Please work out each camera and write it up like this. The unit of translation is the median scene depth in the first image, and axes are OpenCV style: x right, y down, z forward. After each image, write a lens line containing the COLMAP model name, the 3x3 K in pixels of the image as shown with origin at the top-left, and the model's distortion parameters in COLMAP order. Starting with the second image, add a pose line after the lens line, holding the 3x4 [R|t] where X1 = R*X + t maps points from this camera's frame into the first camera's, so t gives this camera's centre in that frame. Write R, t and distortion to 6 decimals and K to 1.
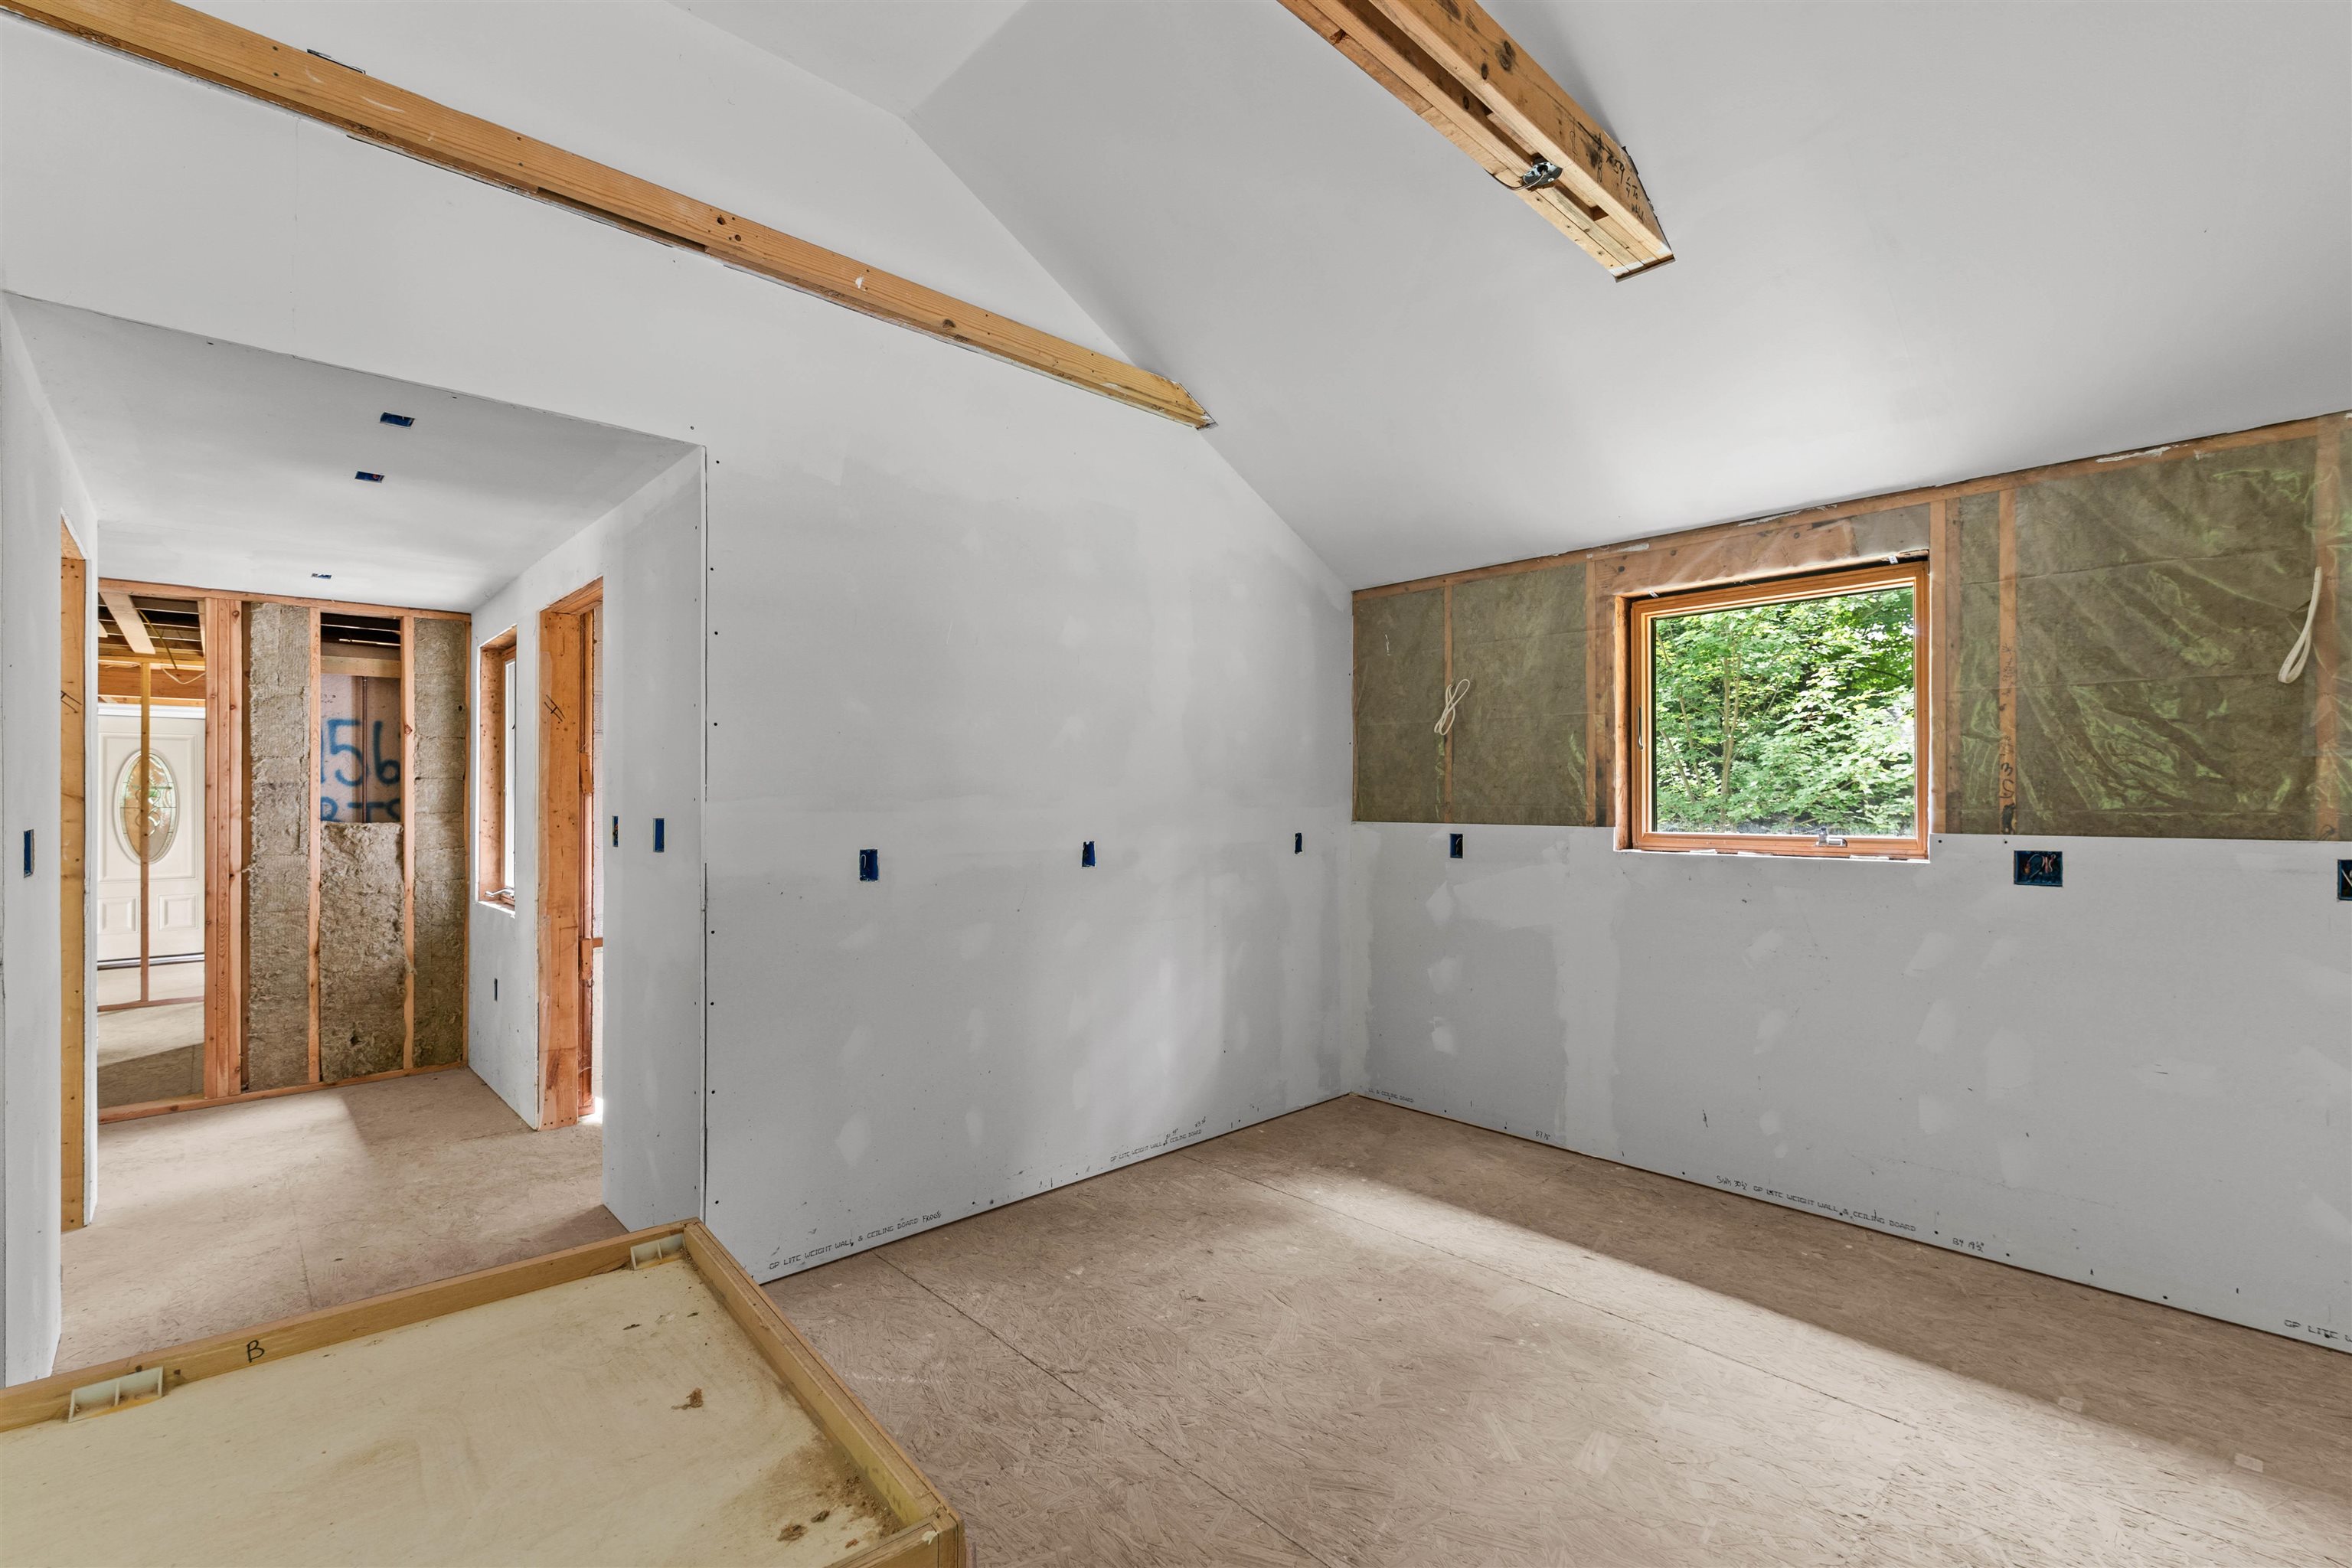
lens RADIAL K [[1015.0, 0, 1183.9], [0, 1015.0, 787.7], [0, 0, 1]] dist [0.001260, 0.000305]
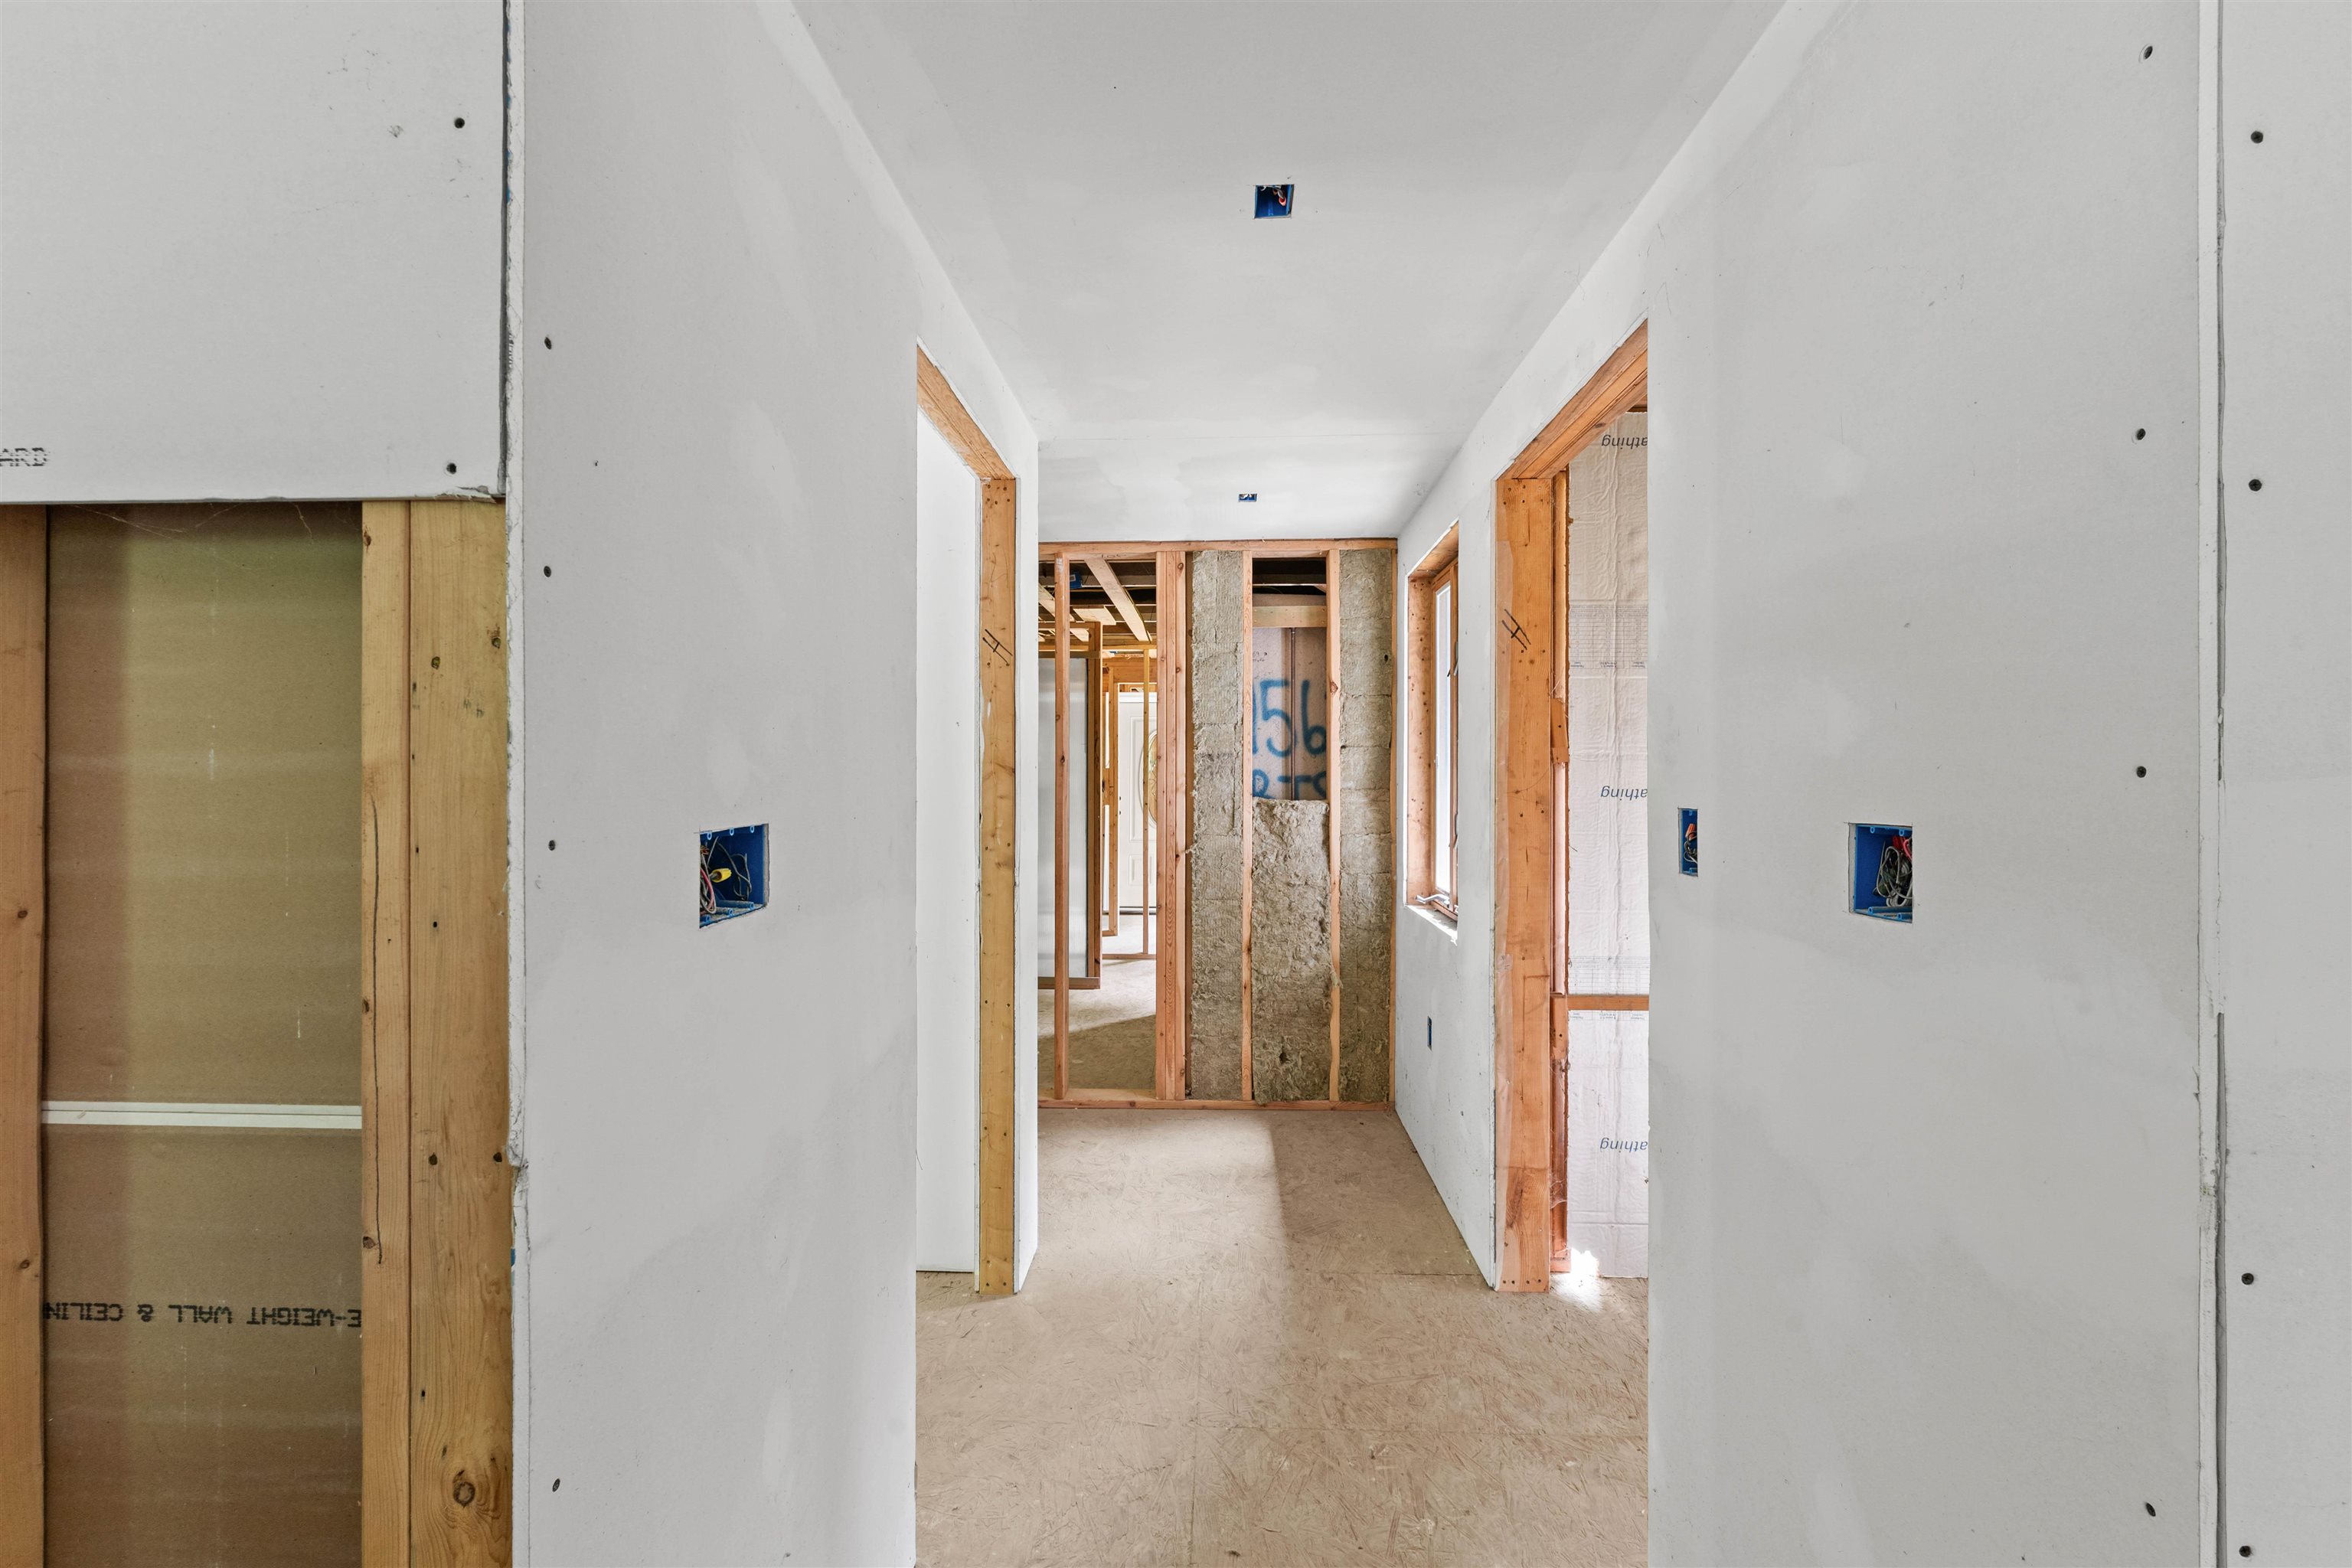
lens RADIAL K [[1015.0, 0, 1183.9], [0, 1015.0, 787.7], [0, 0, 1]] dist [0.001260, 0.000305]
pose [[0.694671, 0.012894, -0.719212, -0.272882], [0.004578, 0.999740, 0.022346, 0.005182], [0.719313, -0.018816, 0.694431, 0.363132]]
